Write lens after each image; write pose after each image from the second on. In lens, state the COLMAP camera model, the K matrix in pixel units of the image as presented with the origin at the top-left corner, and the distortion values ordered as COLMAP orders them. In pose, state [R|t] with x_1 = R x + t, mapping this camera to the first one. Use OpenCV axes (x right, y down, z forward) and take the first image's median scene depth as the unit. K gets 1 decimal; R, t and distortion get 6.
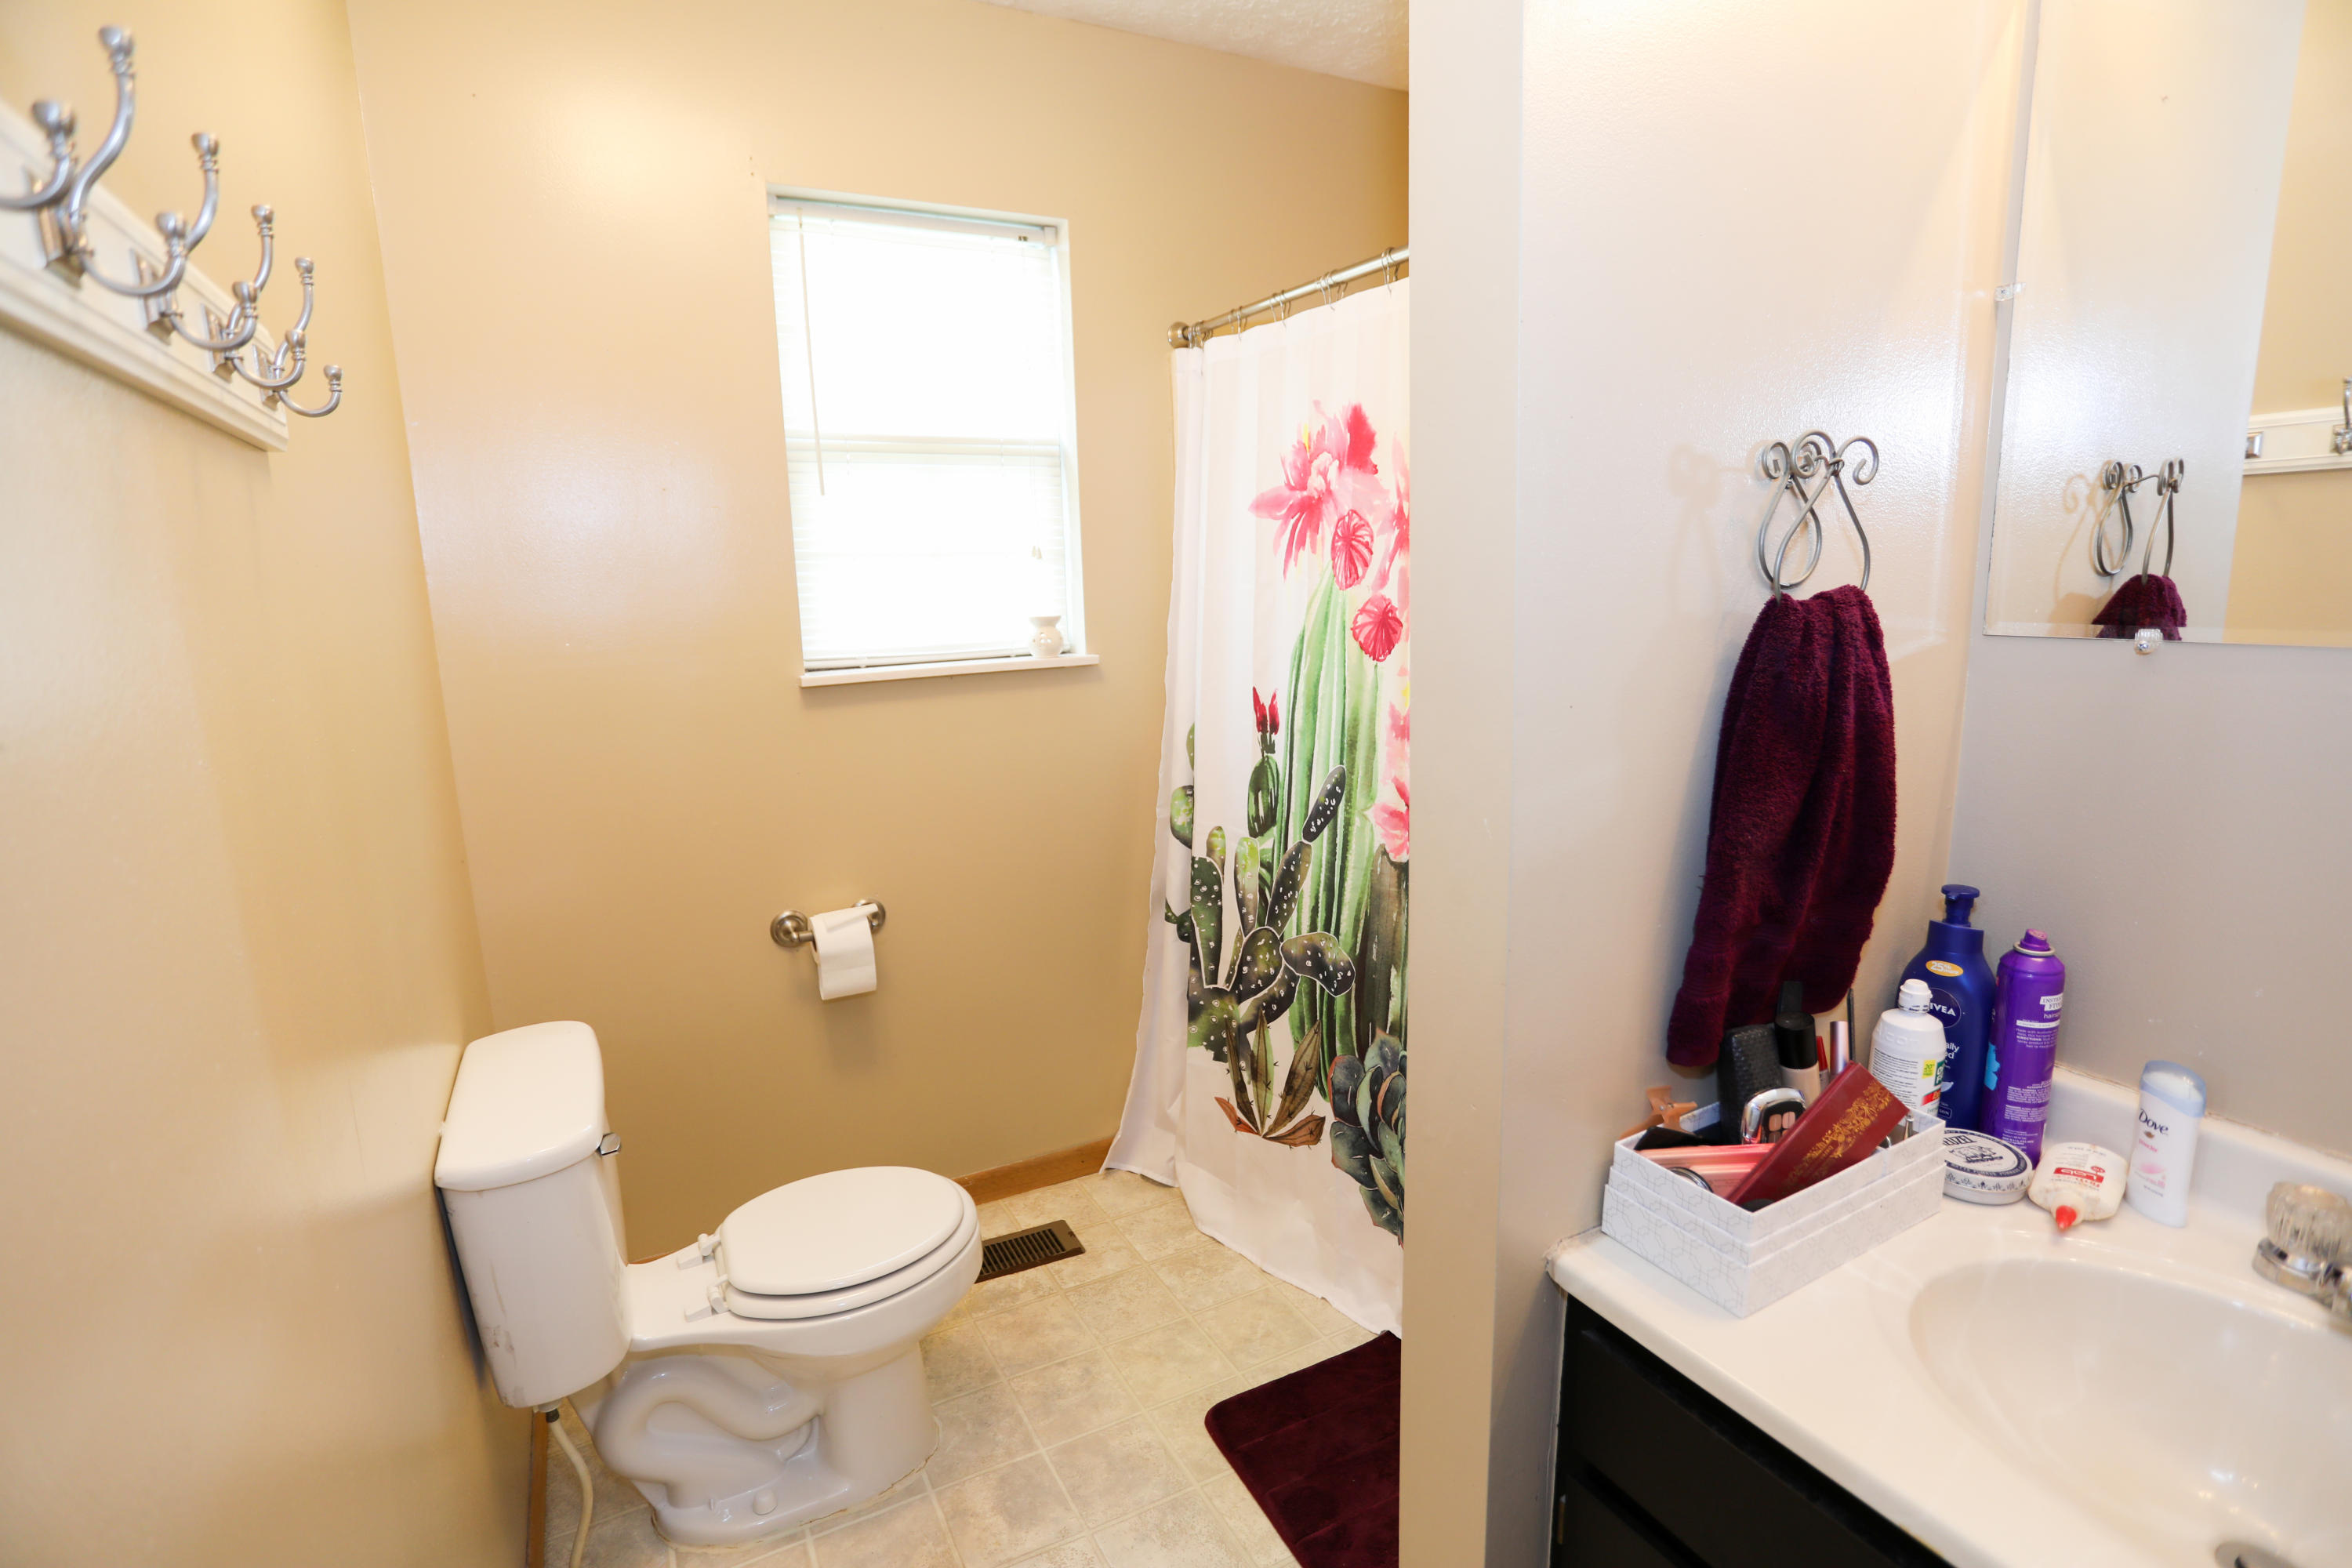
lens RADIAL K [[1118.6, 0, 1173.6], [0, 1118.6, 791.9], [0, 0, 1]] dist [-0.080677, 0.031777]
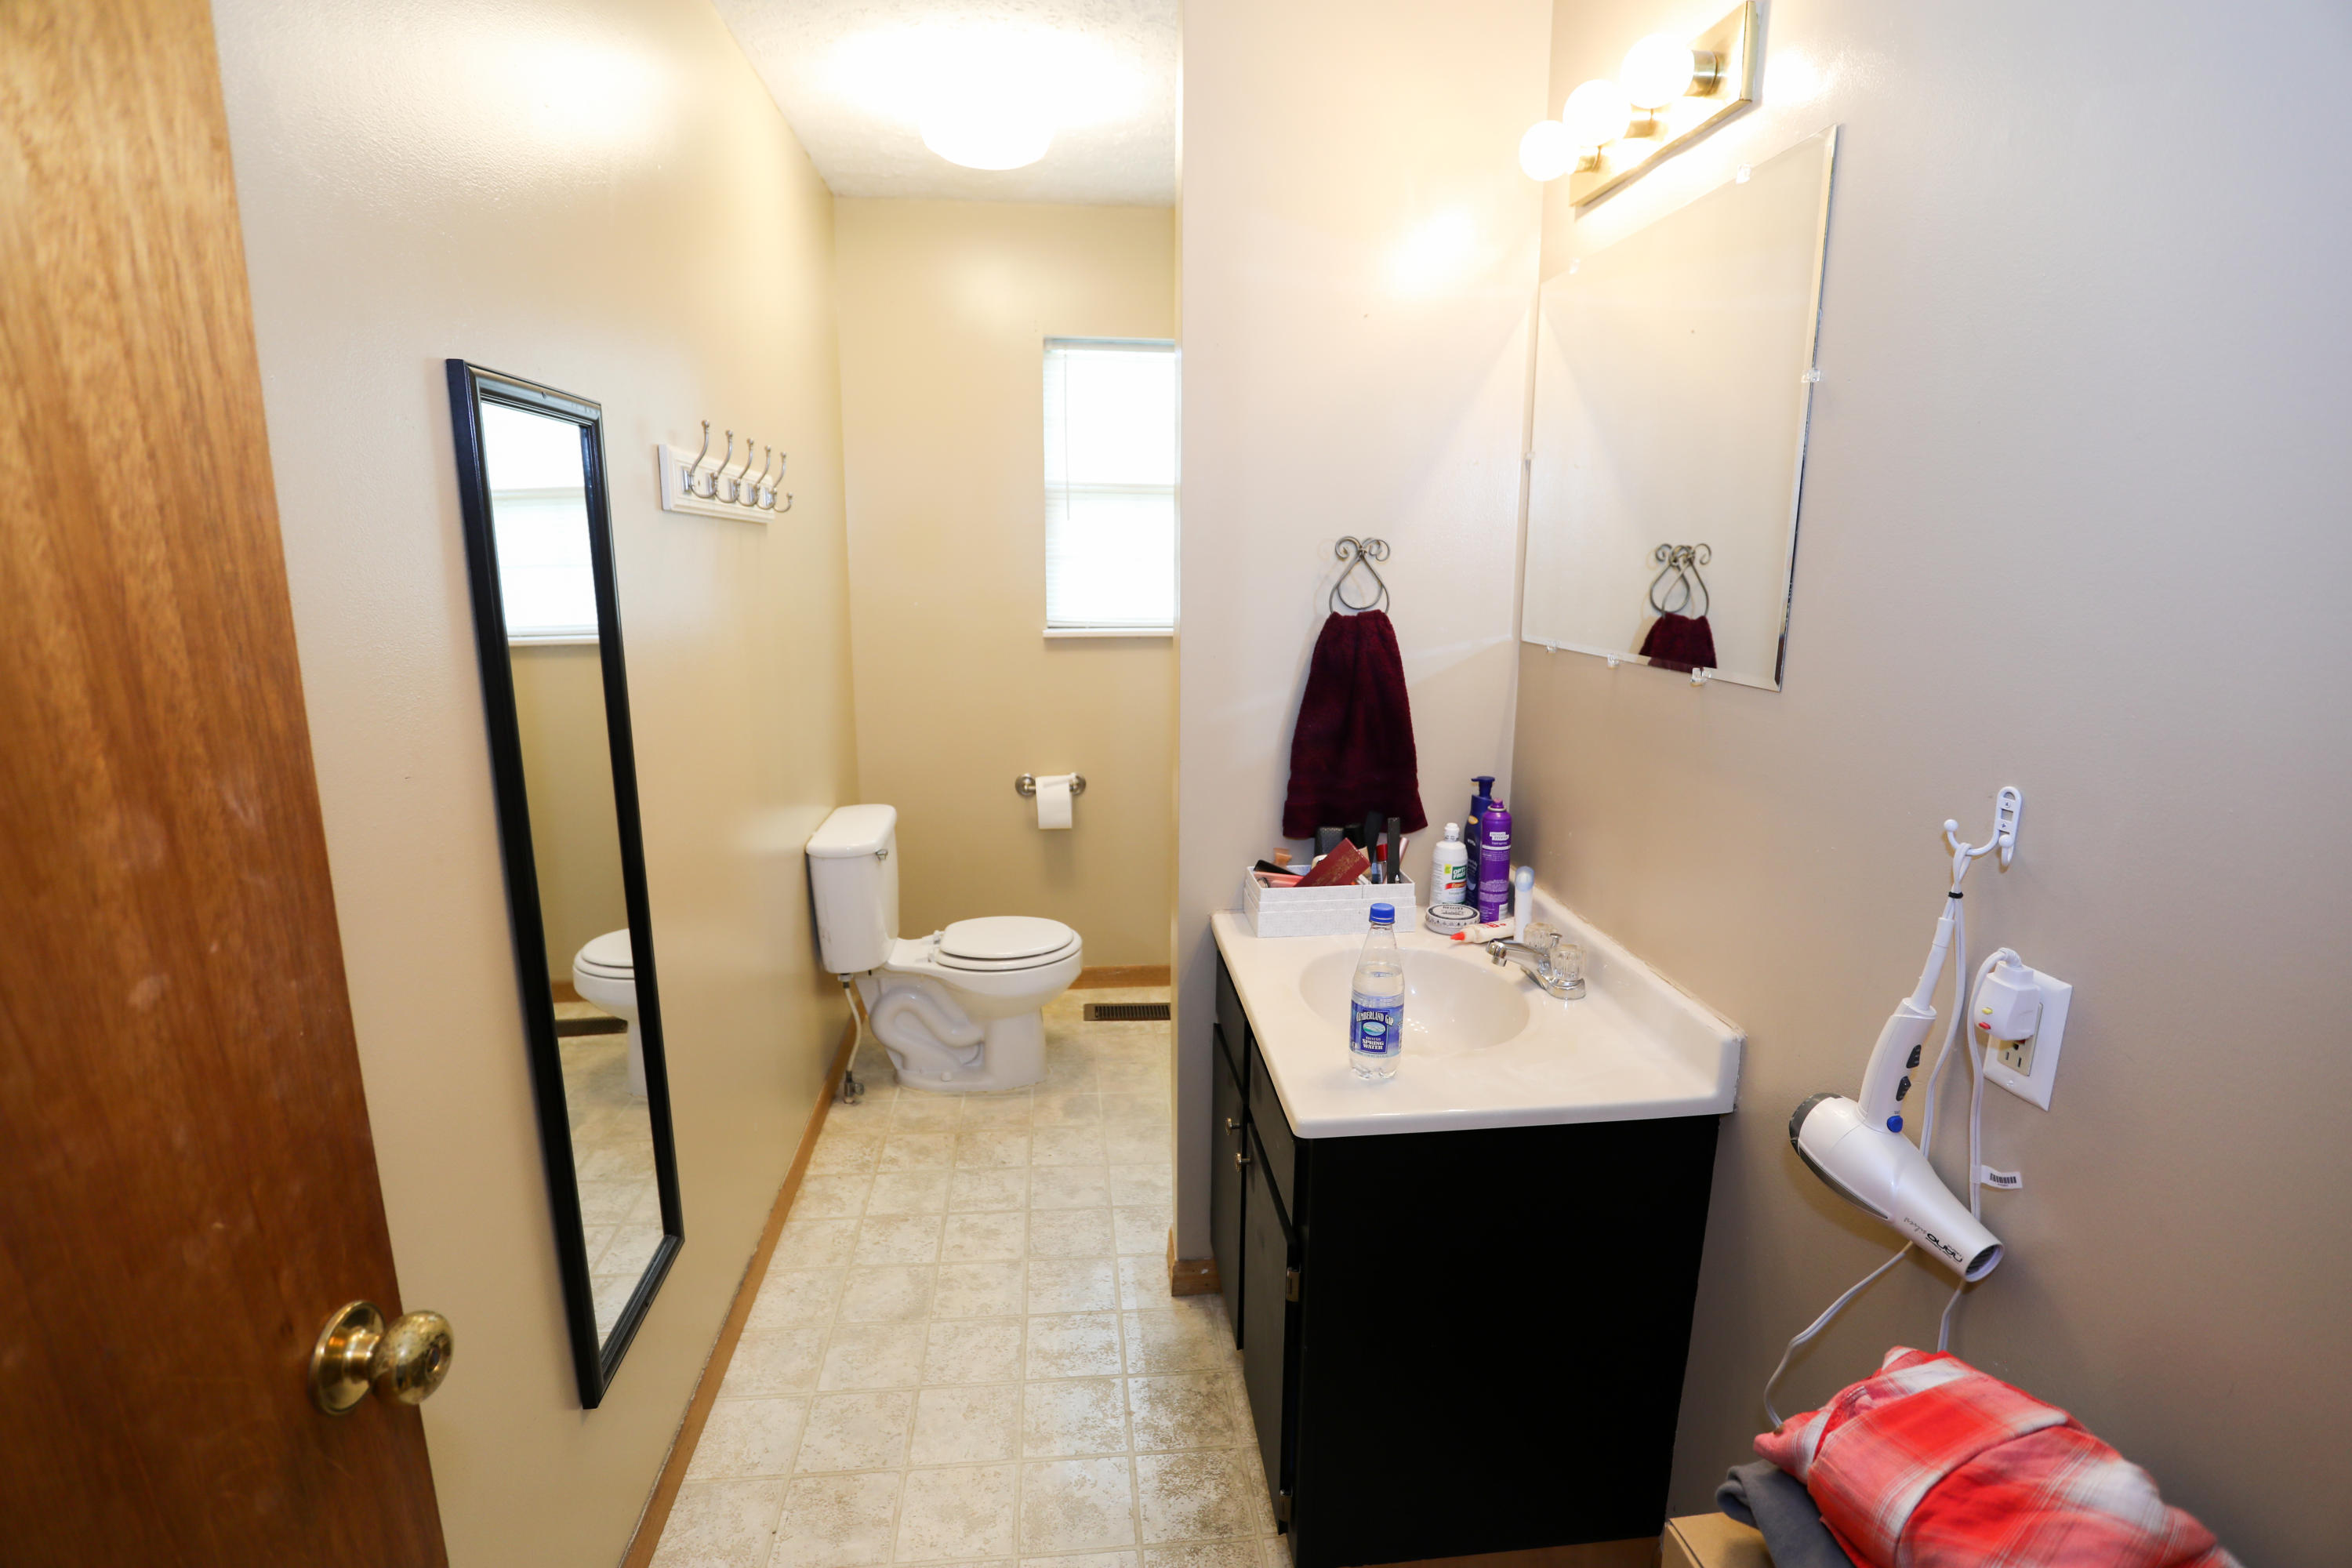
lens RADIAL K [[1118.6, 0, 1173.6], [0, 1118.6, 791.9], [0, 0, 1]] dist [-0.080677, 0.031777]
pose [[0.928656, 0.111092, -0.353915, 0.601178], [-0.103324, 0.993809, 0.040833, 0.060723], [0.356261, -0.001352, 0.934386, -0.633010]]
